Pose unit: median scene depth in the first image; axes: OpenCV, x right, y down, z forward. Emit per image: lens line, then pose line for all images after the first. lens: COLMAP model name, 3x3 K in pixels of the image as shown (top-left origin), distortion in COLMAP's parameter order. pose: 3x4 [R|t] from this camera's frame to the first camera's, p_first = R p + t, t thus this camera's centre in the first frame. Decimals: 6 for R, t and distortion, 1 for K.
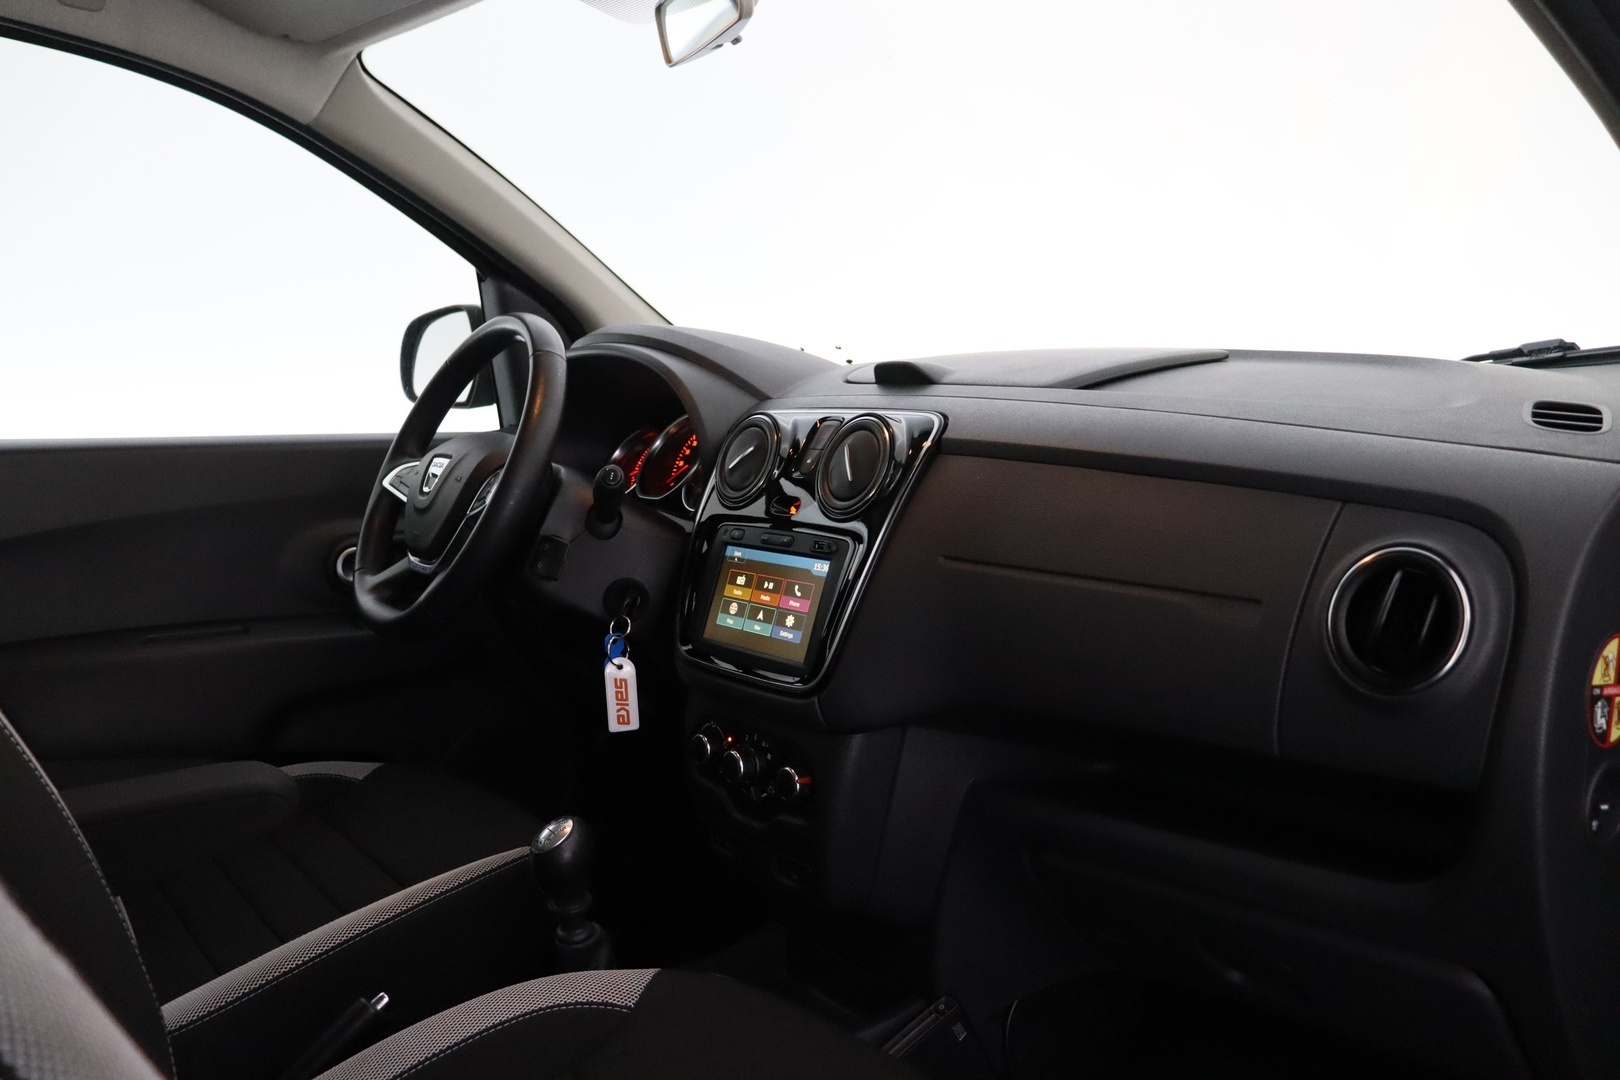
lens RADIAL K [[1313.6, 0, 810.4], [0, 1313.6, 601.6], [0, 0, 1]] dist [-0.124127, 0.004086]
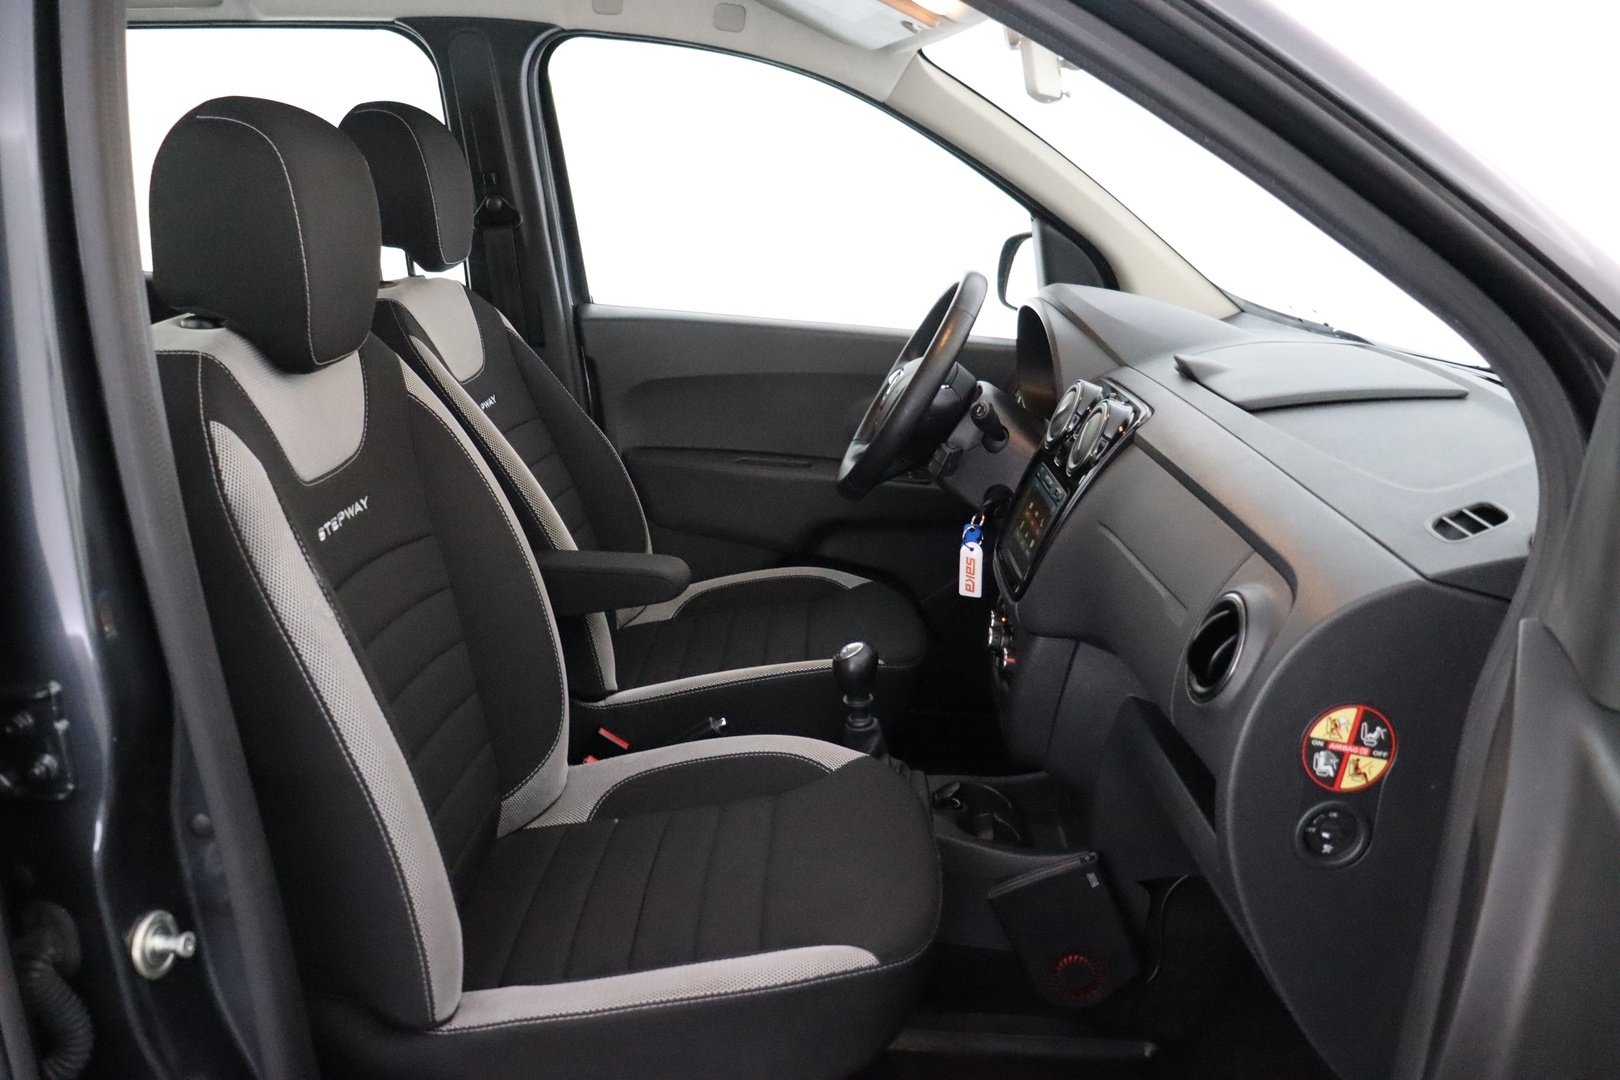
lens RADIAL K [[1313.6, 0, 810.4], [0, 1313.6, 601.6], [0, 0, 1]] dist [-0.124127, 0.004086]
pose [[0.782571, 0.238898, -0.574900, 0.513452], [-0.158798, 0.969496, 0.186710, -0.123690], [0.601968, -0.054821, 0.796636, -0.179660]]
